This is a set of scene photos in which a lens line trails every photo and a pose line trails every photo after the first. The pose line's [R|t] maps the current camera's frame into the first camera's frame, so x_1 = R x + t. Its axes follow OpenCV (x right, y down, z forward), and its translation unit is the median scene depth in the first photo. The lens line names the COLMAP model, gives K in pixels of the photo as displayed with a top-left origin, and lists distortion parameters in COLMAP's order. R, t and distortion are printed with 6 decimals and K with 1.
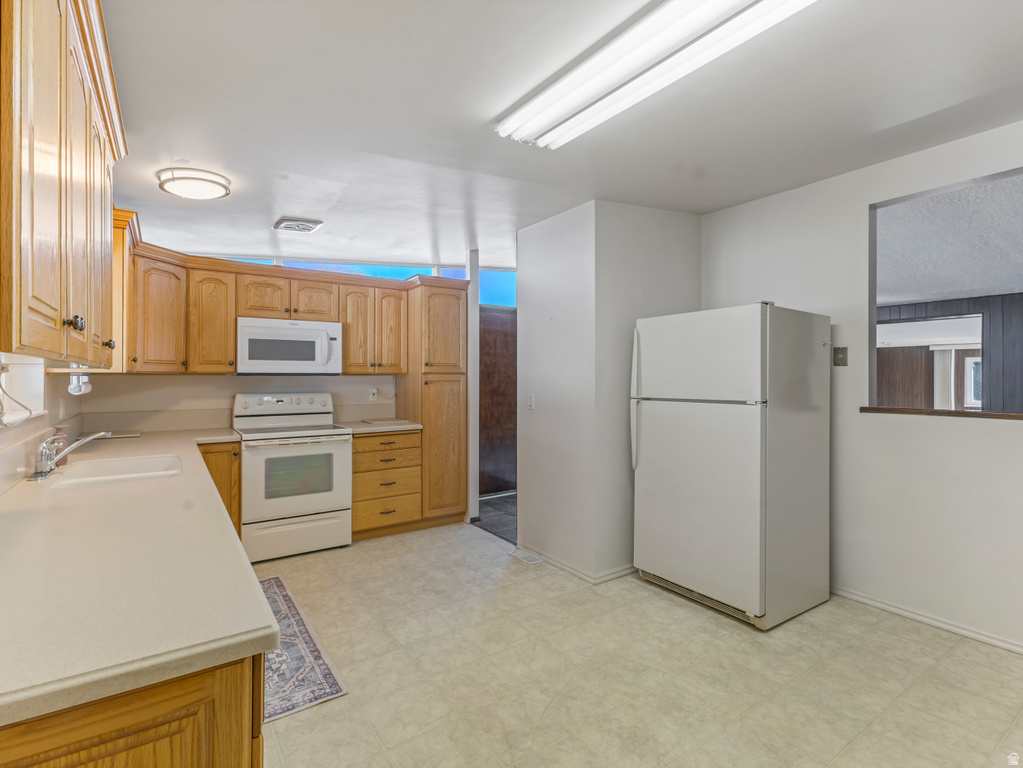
lens RADIAL K [[501.8, 0, 510.2], [0, 501.8, 376.7], [0, 0, 1]] dist [0.006322, 0.000222]
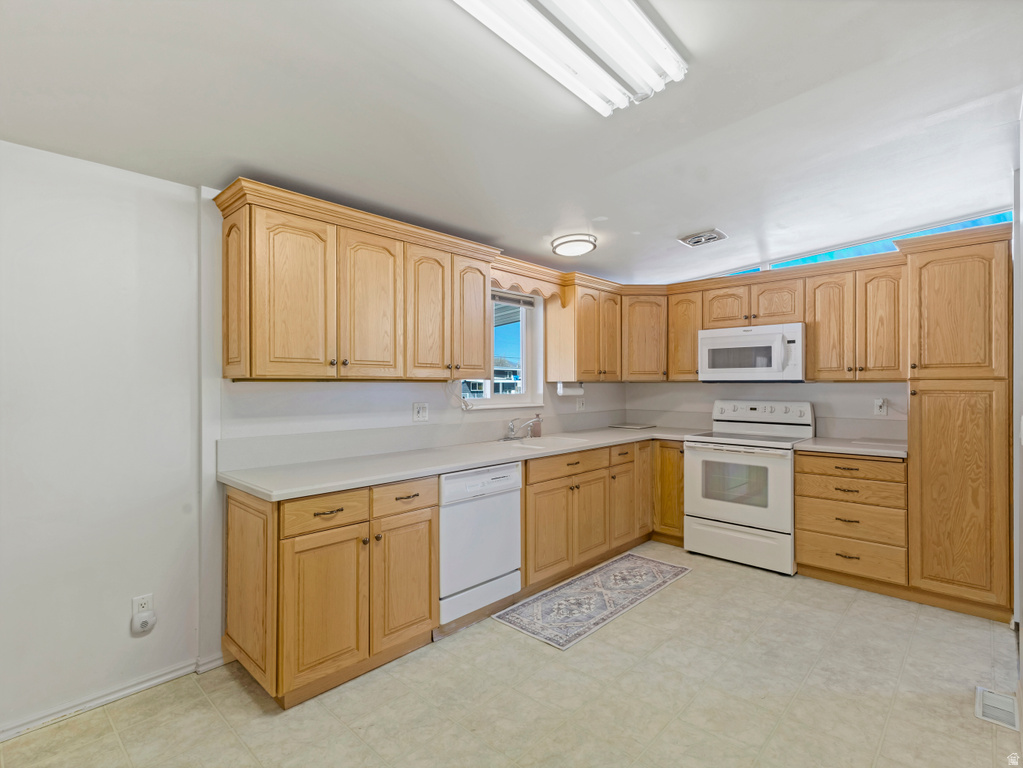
lens RADIAL K [[501.8, 0, 511.8], [0, 501.8, 384.8], [0, 0, 1]] dist [0.006322, 0.000222]
pose [[0.217788, 0.001941, -0.975994, 0.463681], [0.000945, 0.999997, 0.002200, -0.000844], [0.975996, -0.001402, 0.217785, 0.357529]]
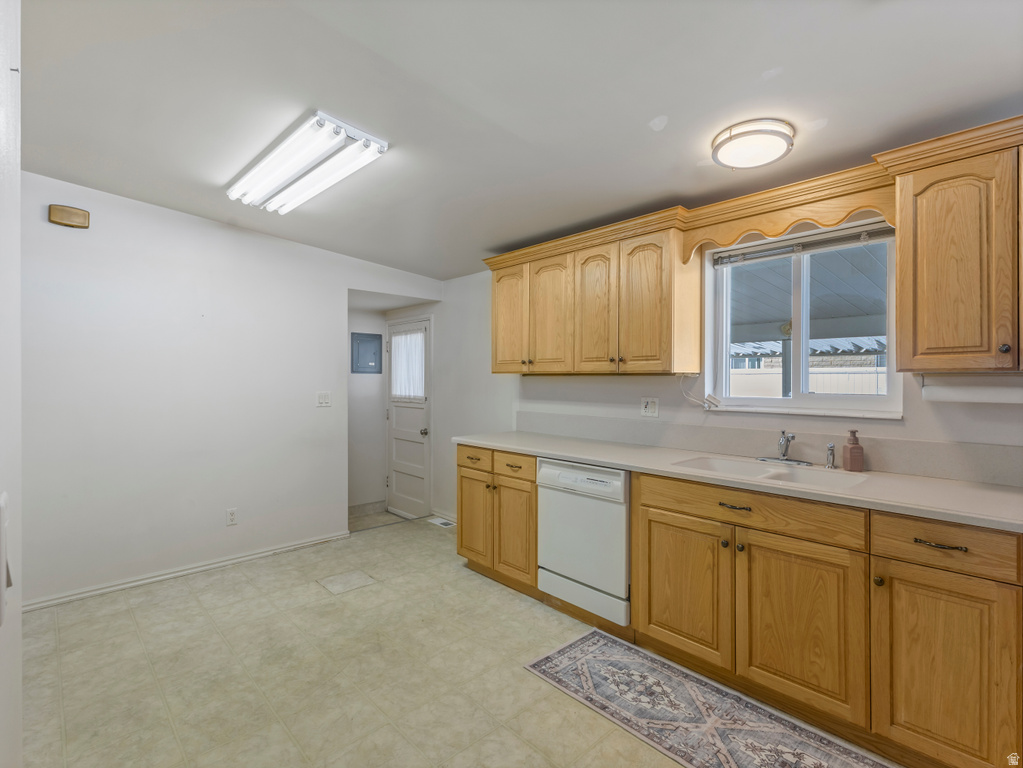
lens RADIAL K [[501.8, 0, 514.7], [0, 501.8, 380.8], [0, 0, 1]] dist [0.006322, 0.000222]
pose [[-0.987909, 0.000679, -0.155033, -0.076657], [-0.000170, 0.999985, 0.005460, 0.000472], [0.155035, 0.005420, -0.987894, 1.189204]]
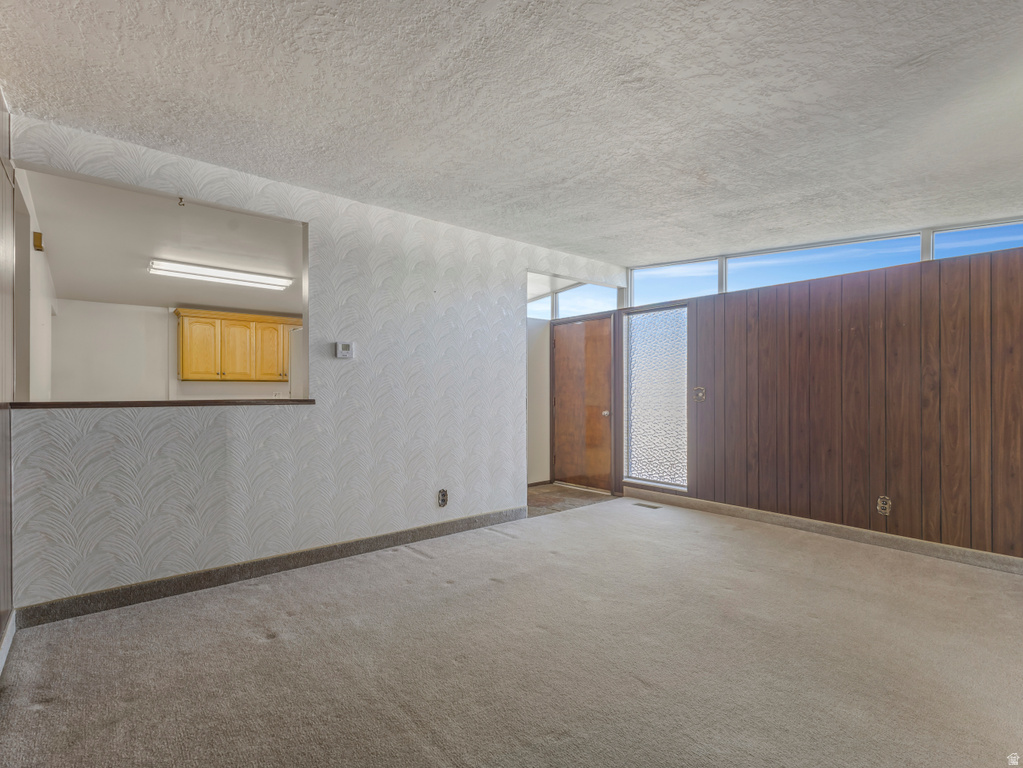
lens RADIAL K [[501.8, 0, 512.4], [0, 501.8, 387.2], [0, 0, 1]] dist [0.006322, 0.000222]
pose [[0.099901, -0.001111, -0.994997, 1.555086], [0.001289, 0.999999, -0.000987, 0.020552], [0.994997, -0.001184, 0.099903, 1.092196]]
